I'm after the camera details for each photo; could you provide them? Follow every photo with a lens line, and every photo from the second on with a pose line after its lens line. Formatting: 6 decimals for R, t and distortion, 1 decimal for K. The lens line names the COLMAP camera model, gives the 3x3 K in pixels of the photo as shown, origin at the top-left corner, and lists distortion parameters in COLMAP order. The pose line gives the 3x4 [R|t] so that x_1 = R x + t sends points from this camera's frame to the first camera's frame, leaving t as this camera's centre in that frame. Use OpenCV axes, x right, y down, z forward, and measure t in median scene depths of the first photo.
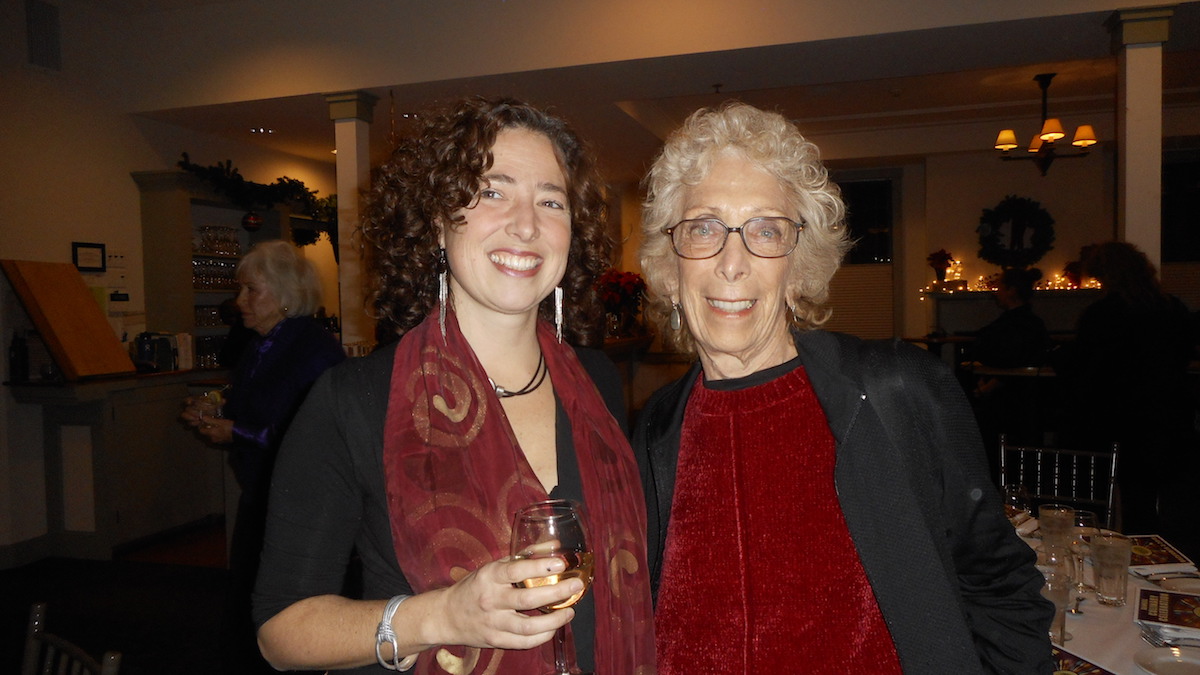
lens RADIAL K [[905.6, 0, 600.3], [0, 905.6, 335.7], [0, 0, 1]] dist [-0.005752, 0.000612]
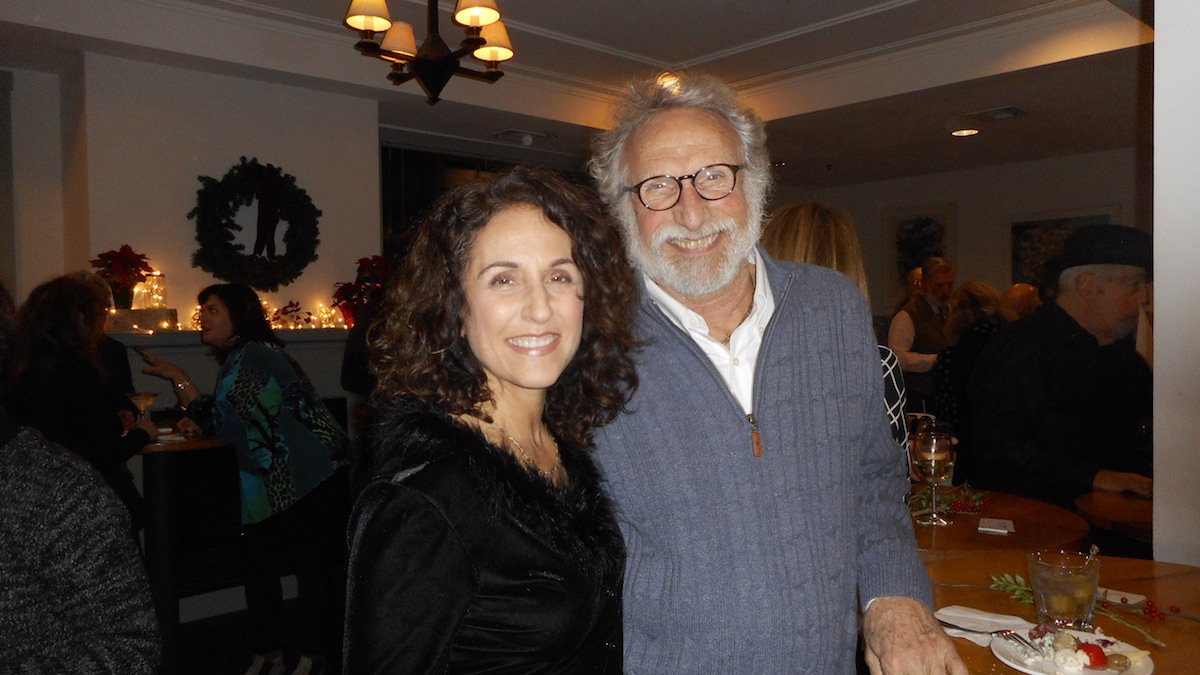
lens RADIAL K [[905.6, 0, 600.0], [0, 905.6, 334.1], [0, 0, 1]] dist [-0.005752, 0.000612]
pose [[0.522696, 0.001398, 0.852518, 0.095368], [0.027173, 0.999463, -0.018300, -0.031478], [-0.852086, 0.032731, 0.522378, 0.533533]]
